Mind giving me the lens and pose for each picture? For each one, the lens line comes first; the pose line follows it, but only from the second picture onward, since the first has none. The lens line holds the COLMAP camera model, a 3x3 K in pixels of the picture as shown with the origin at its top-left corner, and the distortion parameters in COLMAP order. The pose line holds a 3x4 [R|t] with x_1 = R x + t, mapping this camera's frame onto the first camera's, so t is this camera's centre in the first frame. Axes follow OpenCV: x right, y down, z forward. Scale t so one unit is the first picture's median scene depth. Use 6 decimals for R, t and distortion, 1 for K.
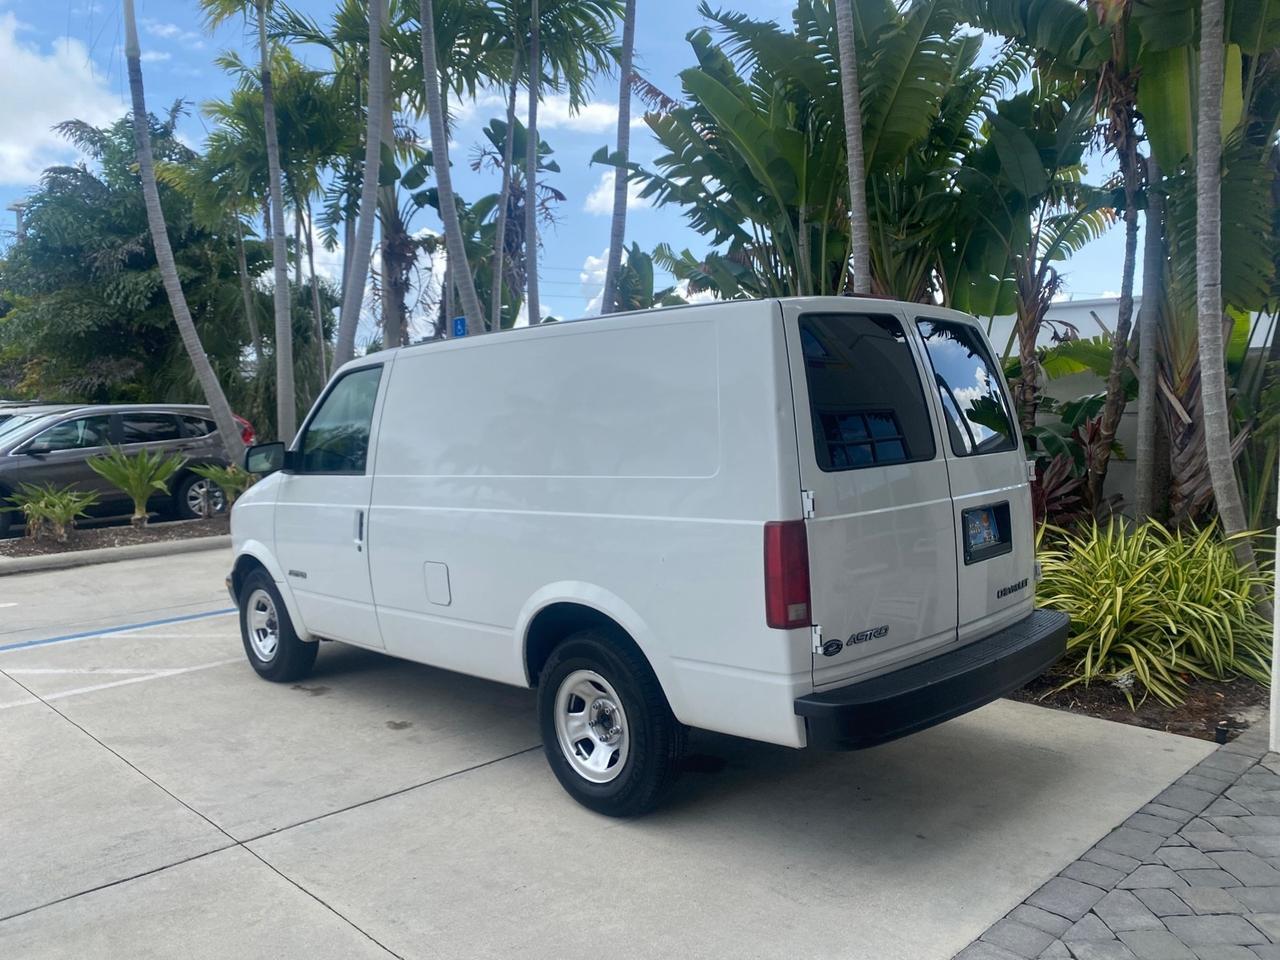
lens RADIAL K [[982.7, 0, 637.6], [0, 982.7, 485.8], [0, 0, 1]] dist [0.022274, -0.022421]
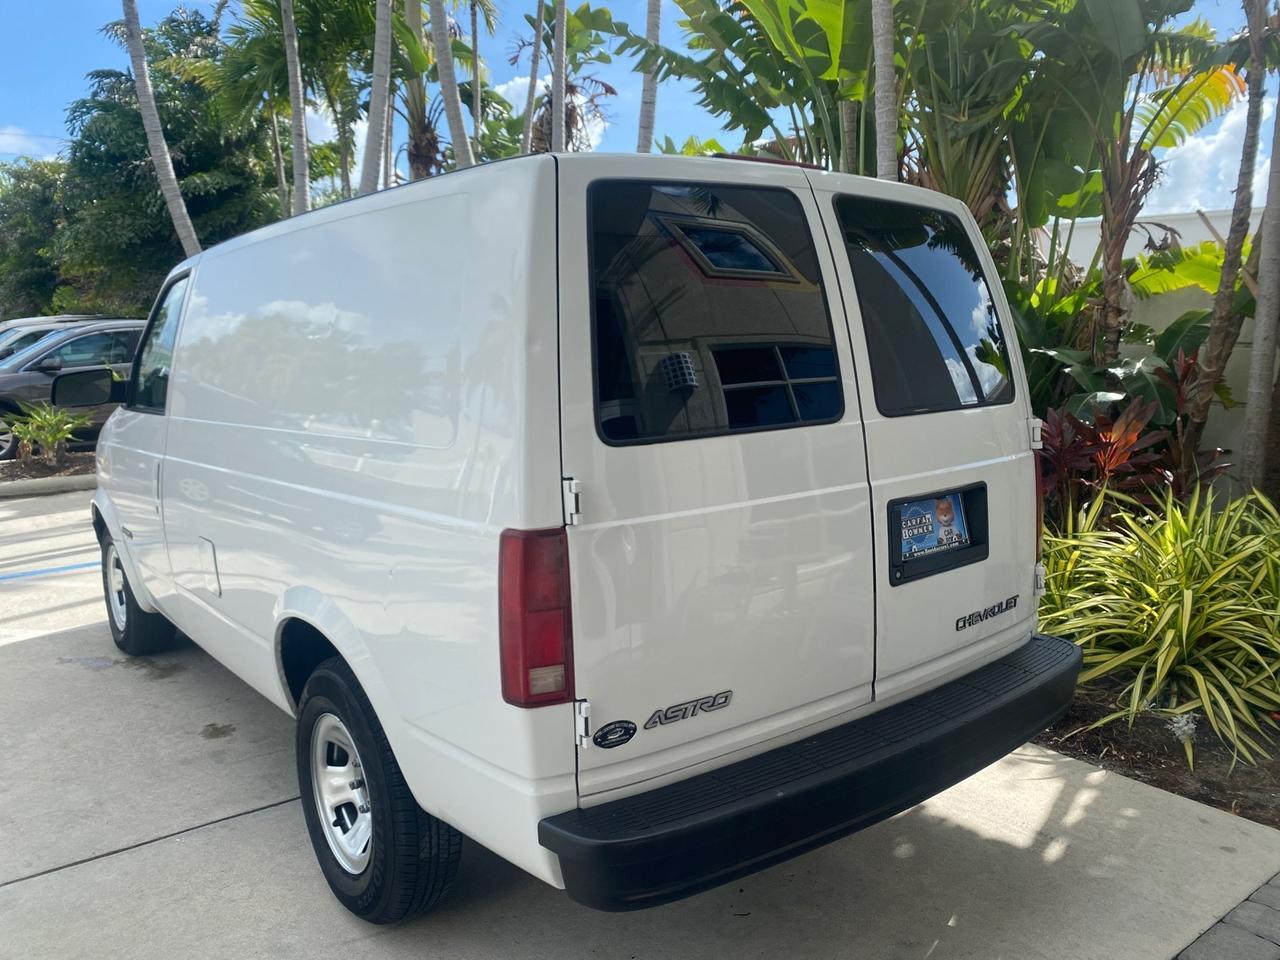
lens RADIAL K [[982.7, 0, 642.2], [0, 982.7, 482.3], [0, 0, 1]] dist [0.022274, -0.022421]
pose [[0.993813, 0.027619, -0.107582, 0.164587], [-0.019320, 0.996810, 0.077439, -0.023218], [0.109377, -0.074881, 0.991176, 0.243428]]
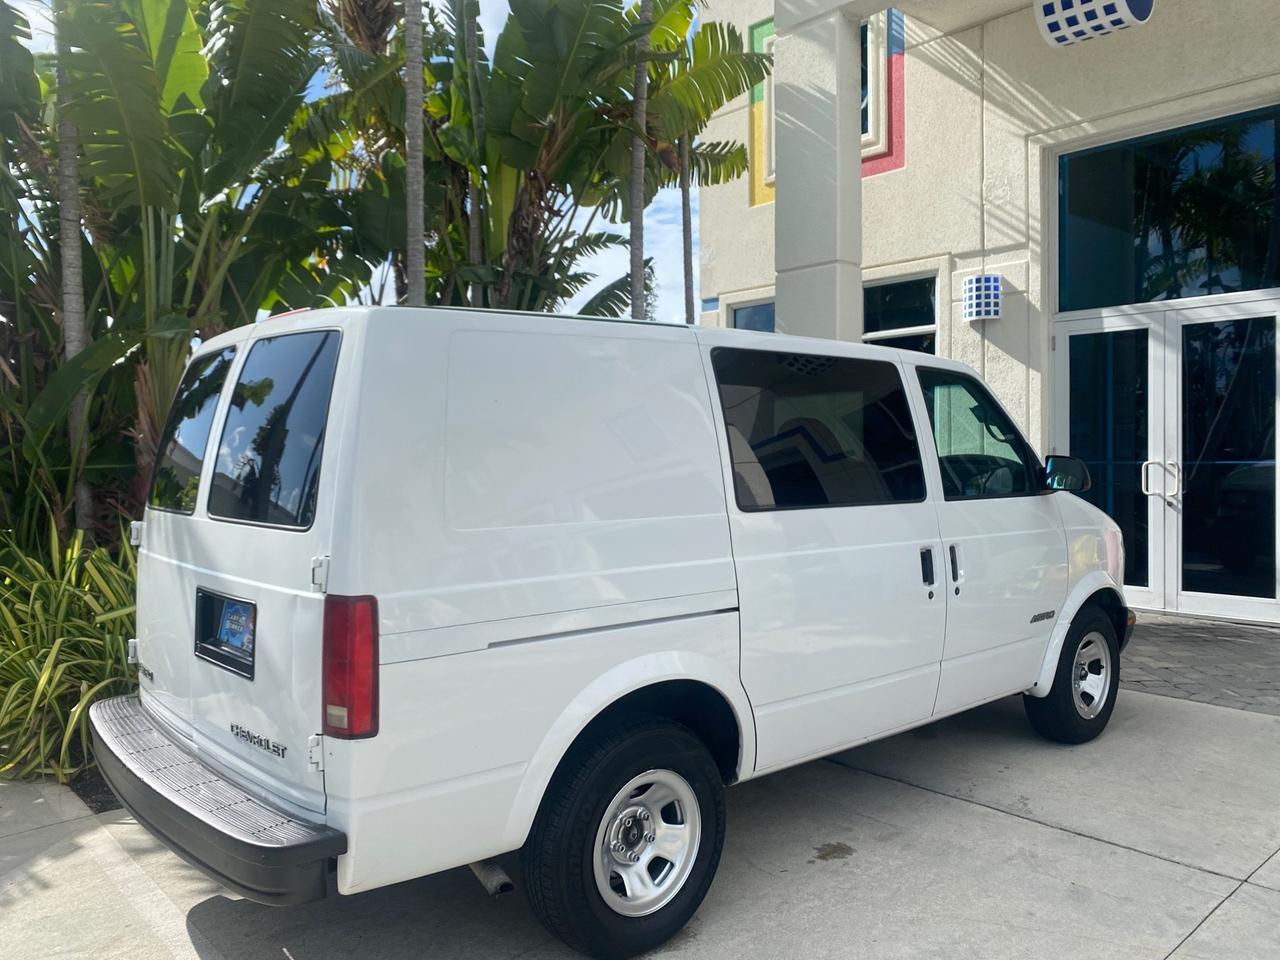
lens RADIAL K [[982.7, 0, 641.7], [0, 982.7, 473.9], [0, 0, 1]] dist [0.022274, -0.022421]
pose [[0.035462, -0.013023, 0.999286, -0.906923], [0.095705, 0.995364, 0.009576, -0.054461], [-0.994778, 0.095297, 0.036544, 1.006455]]
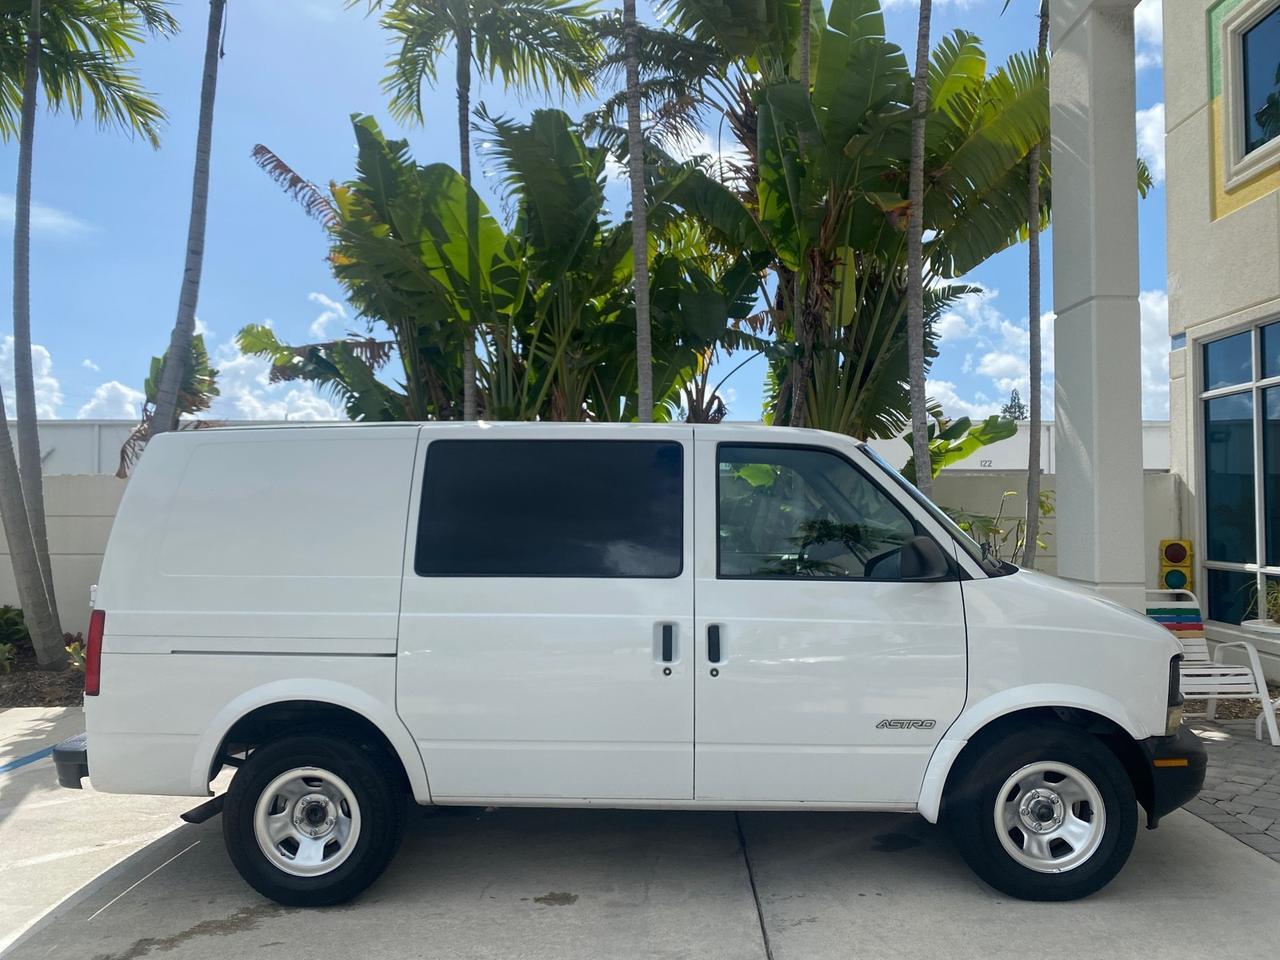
lens RADIAL K [[982.7, 0, 642.6], [0, 982.7, 476.4], [0, 0, 1]] dist [0.022274, -0.022421]
pose [[0.703495, 0.034542, 0.709860, -0.711997], [0.054090, 0.993319, -0.101940, -0.009995], [-0.708638, 0.110111, 0.696927, 0.332003]]
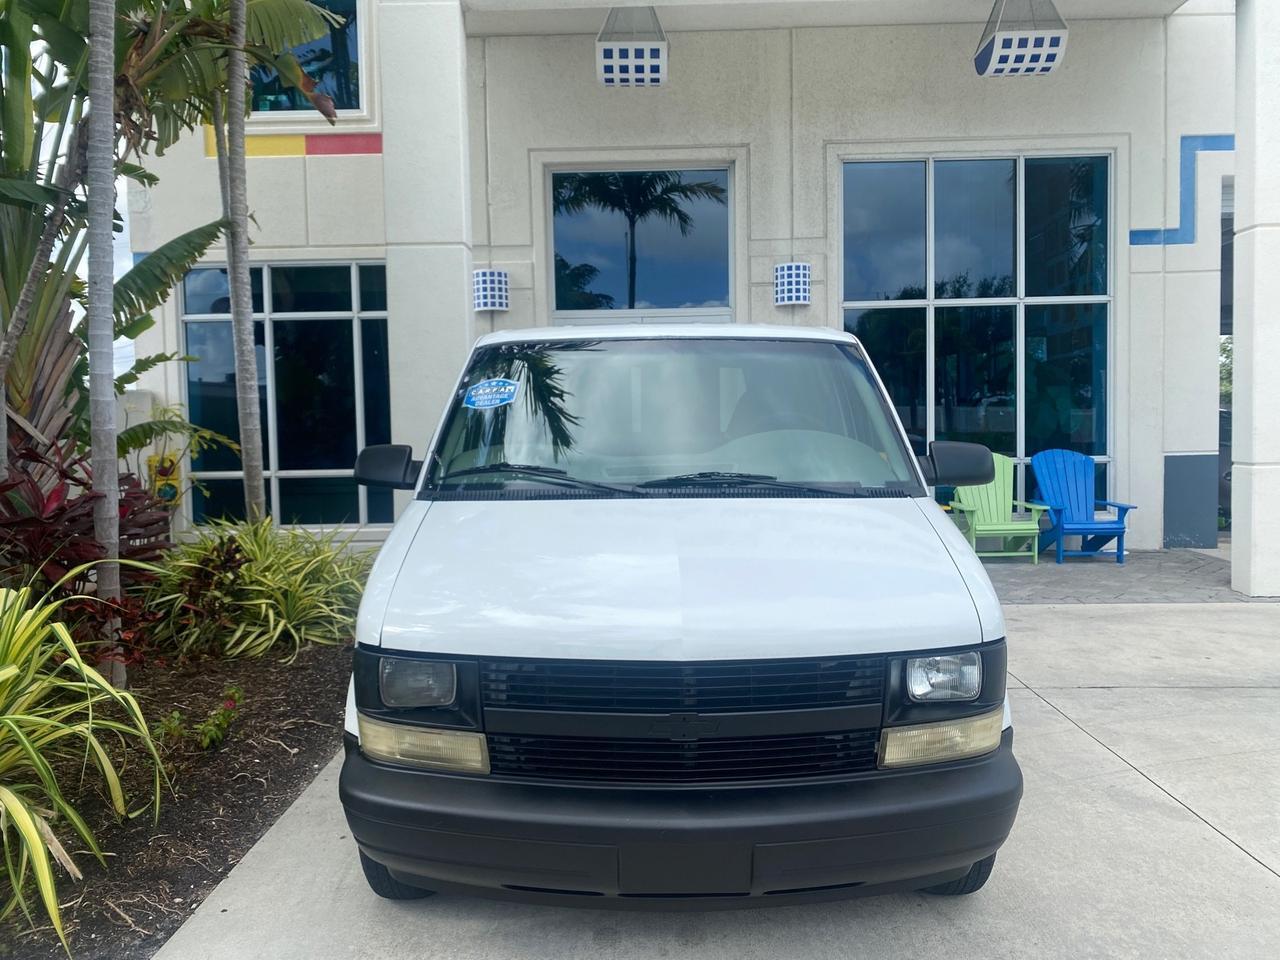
lens RADIAL K [[982.7, 0, 643.0], [0, 982.7, 478.7], [0, 0, 1]] dist [0.022274, -0.022421]
pose [[-0.709840, -0.015322, 0.704197, -0.697517], [0.086736, 0.990253, 0.108976, -0.110334], [-0.699003, 0.138435, -0.701592, 1.623832]]
